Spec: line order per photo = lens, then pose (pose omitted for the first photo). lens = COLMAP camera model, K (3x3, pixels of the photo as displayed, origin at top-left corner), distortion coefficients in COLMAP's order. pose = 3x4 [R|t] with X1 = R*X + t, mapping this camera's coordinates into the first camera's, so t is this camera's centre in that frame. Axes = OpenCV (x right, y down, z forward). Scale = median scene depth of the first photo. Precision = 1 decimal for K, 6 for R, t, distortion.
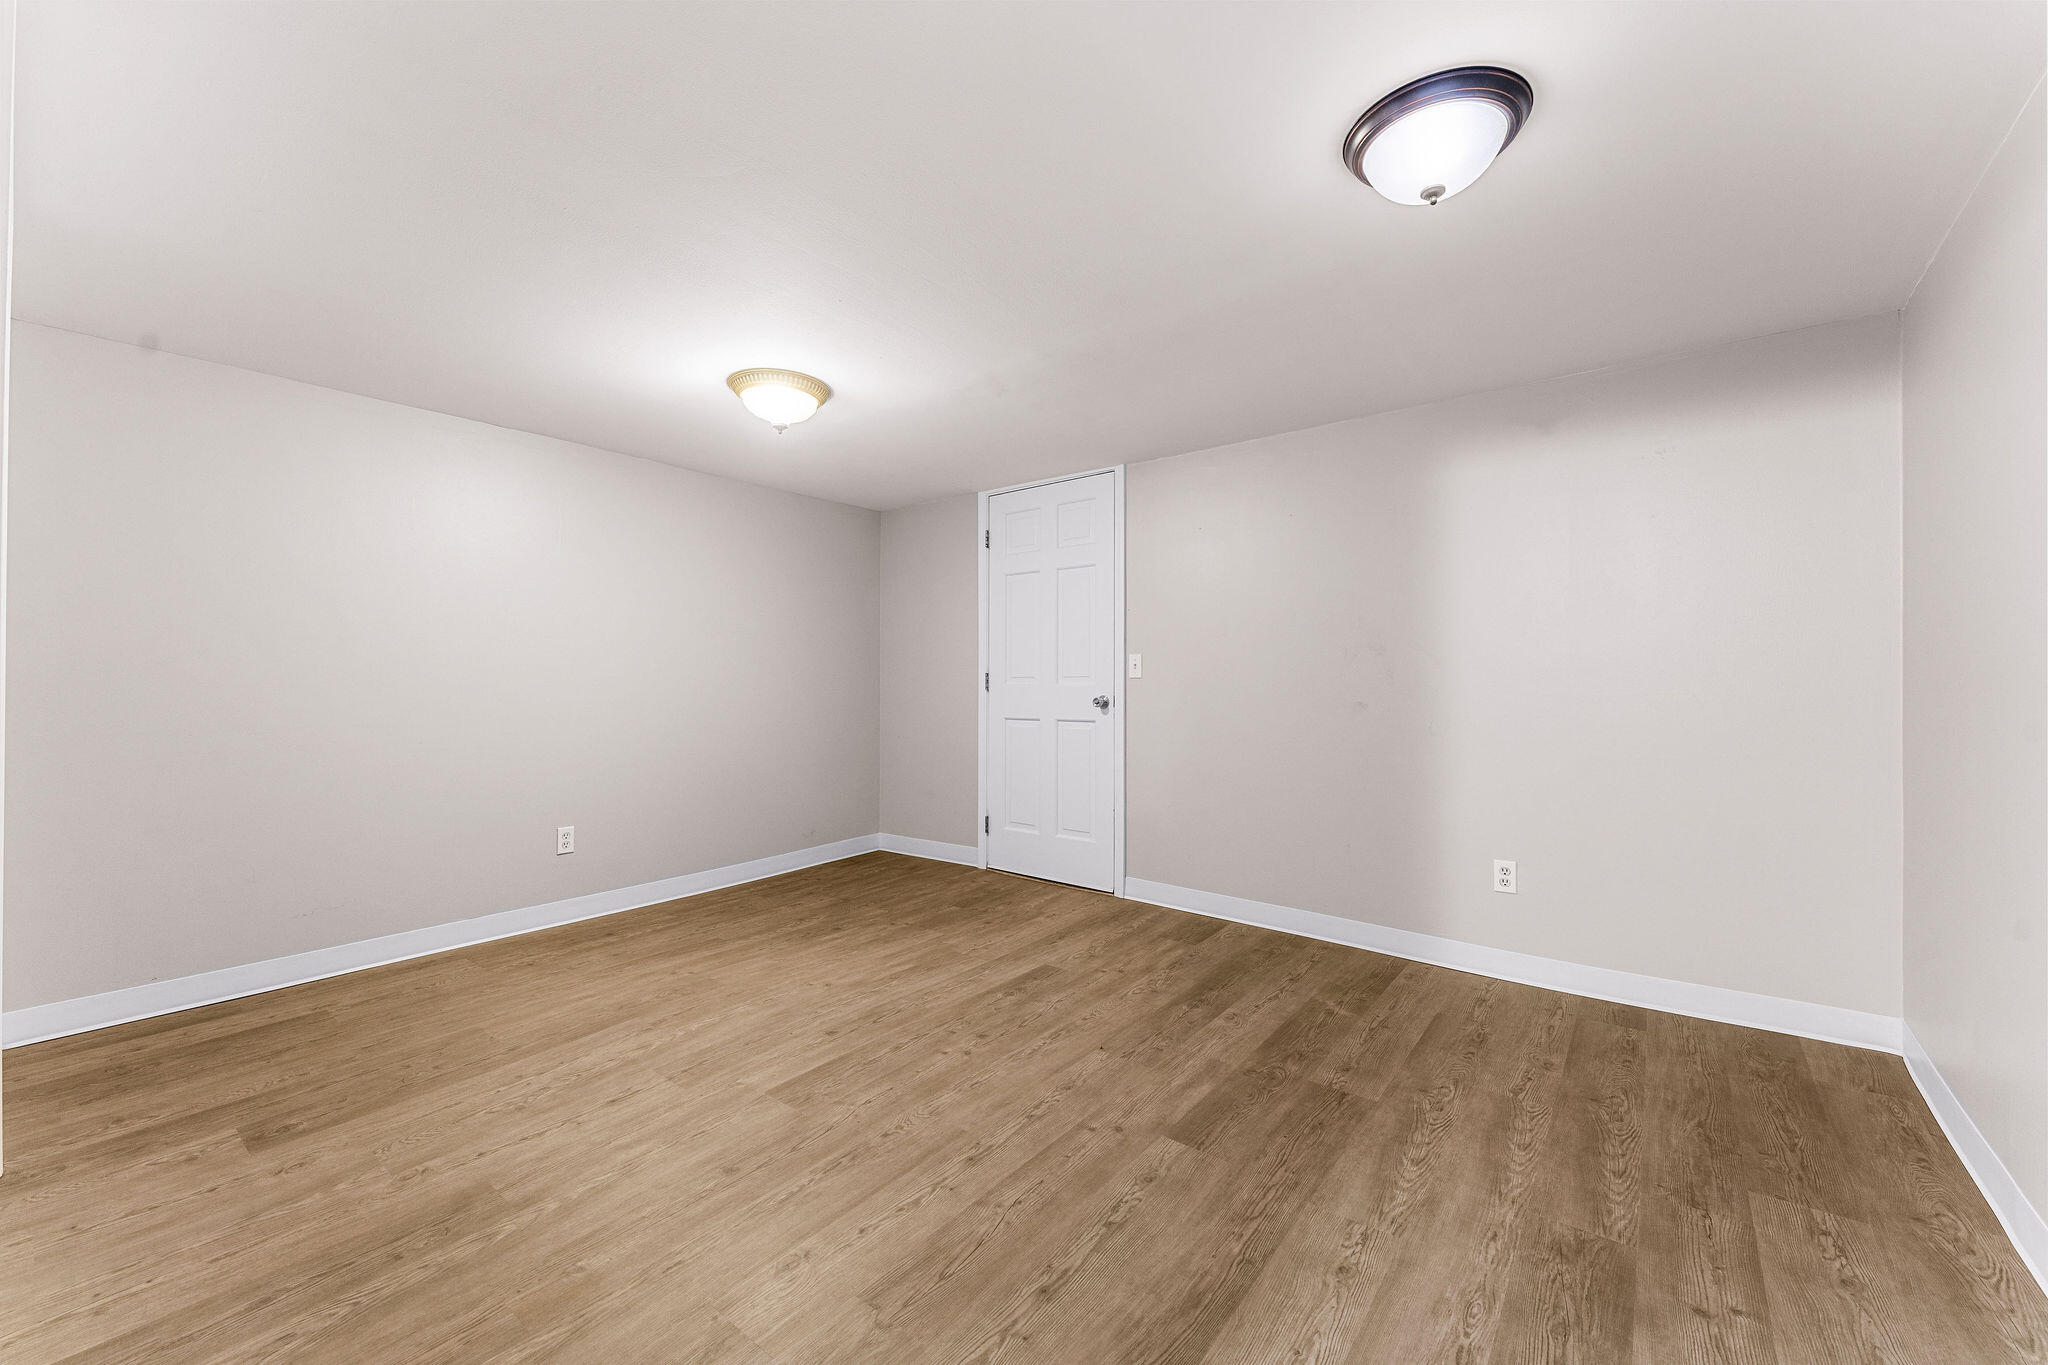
lens RADIAL K [[811.6, 0, 1023.7], [0, 811.6, 682.1], [0, 0, 1]] dist [-0.003172, -0.000187]
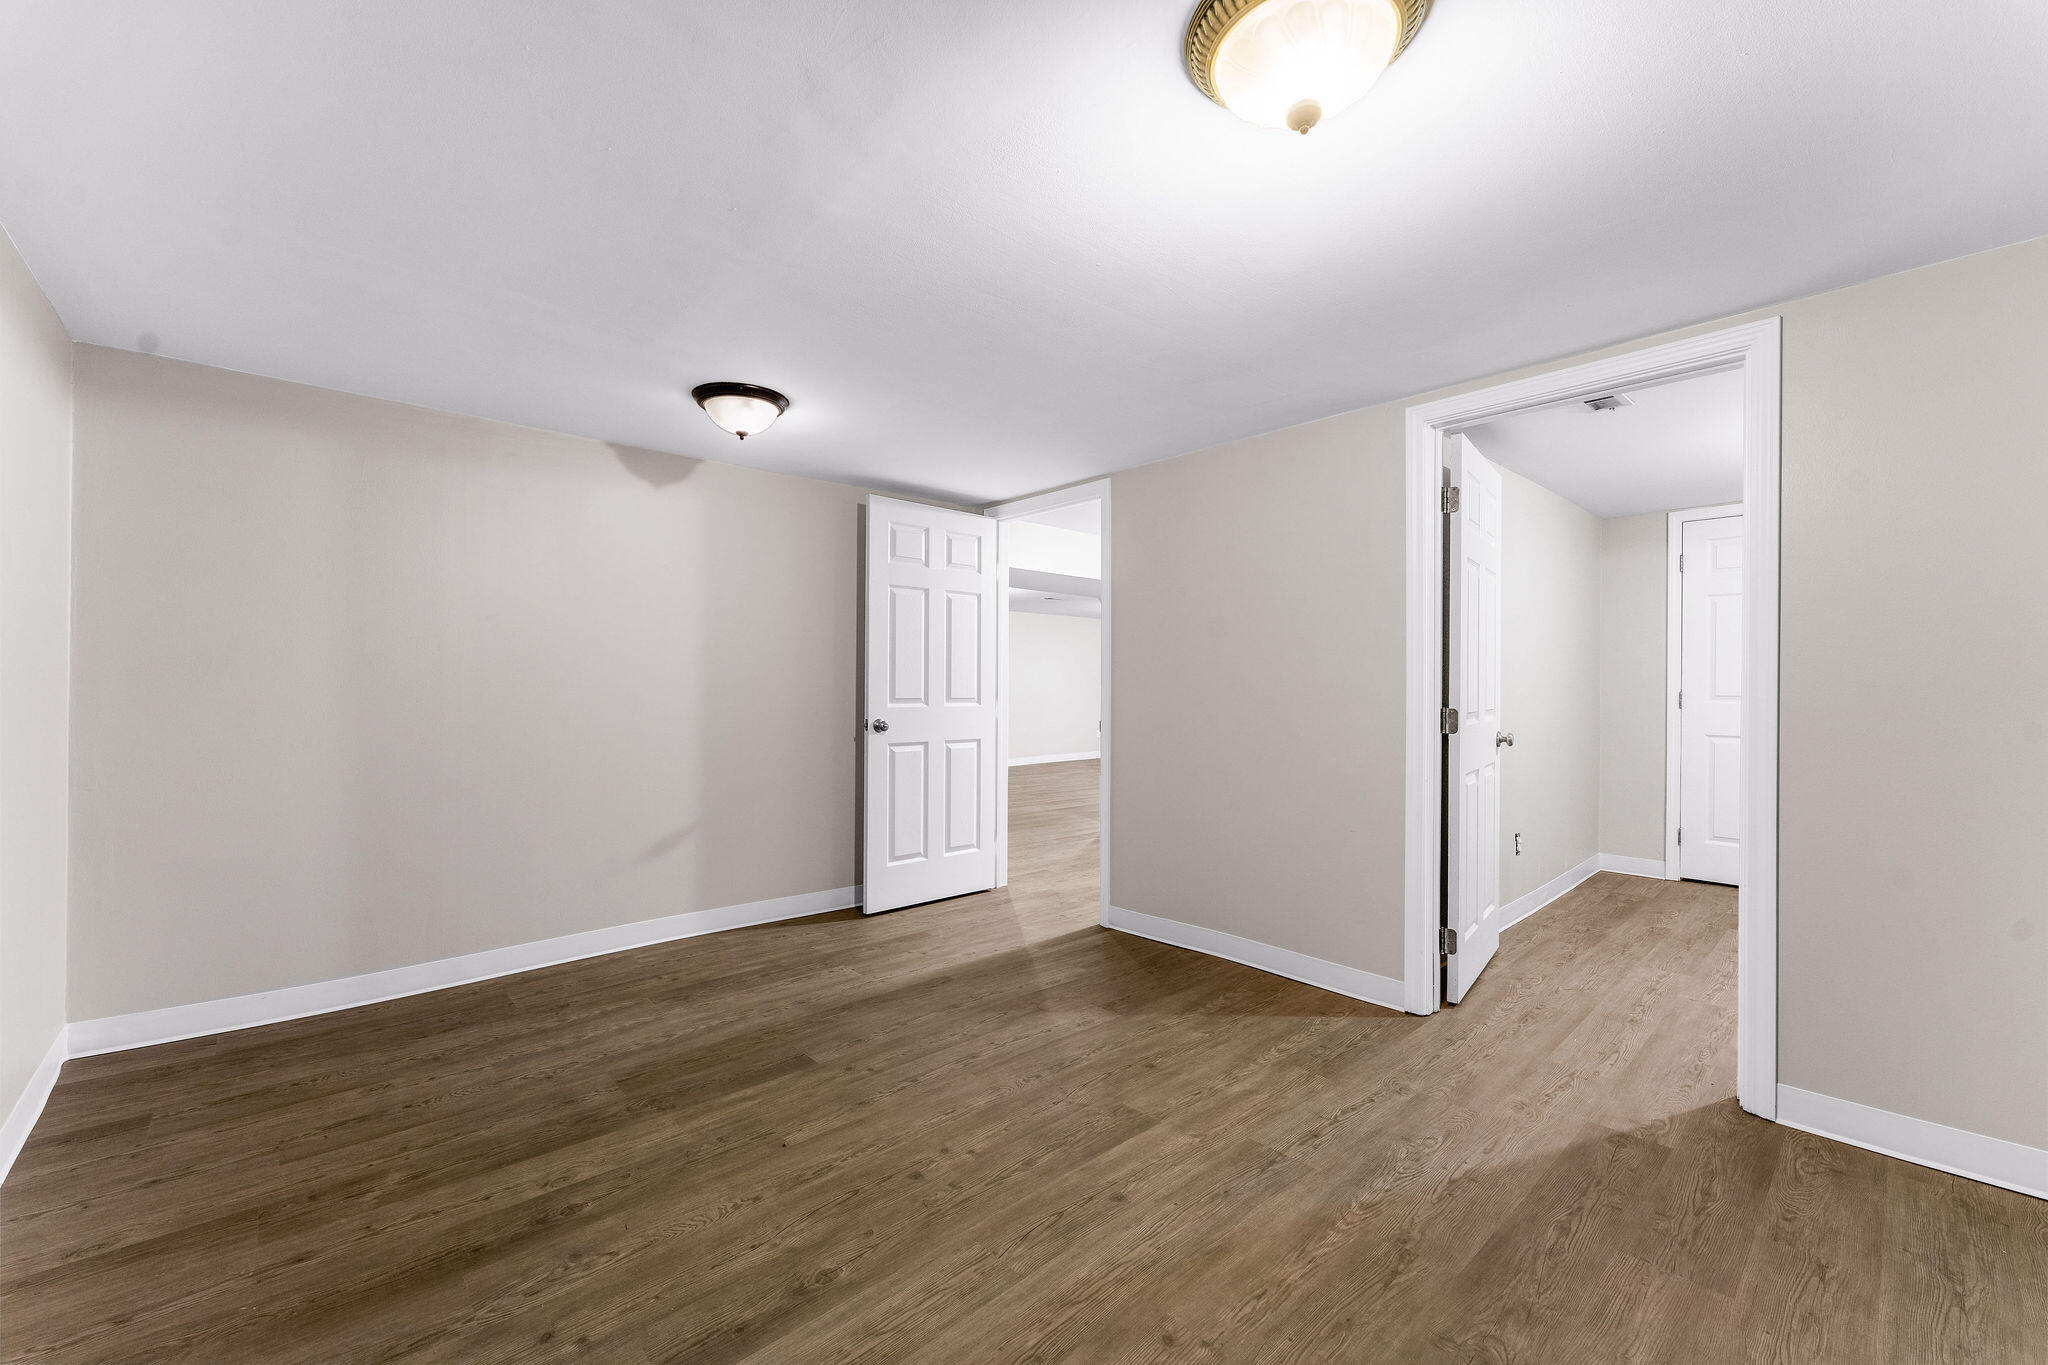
lens RADIAL K [[811.6, 0, 1024.3], [0, 811.6, 688.4], [0, 0, 1]] dist [-0.003172, -0.000187]
pose [[-0.986902, -0.004755, 0.161250, -0.307356], [-0.005356, 0.999980, -0.003294, -0.015964], [-0.161231, -0.004114, -0.986908, 1.971568]]
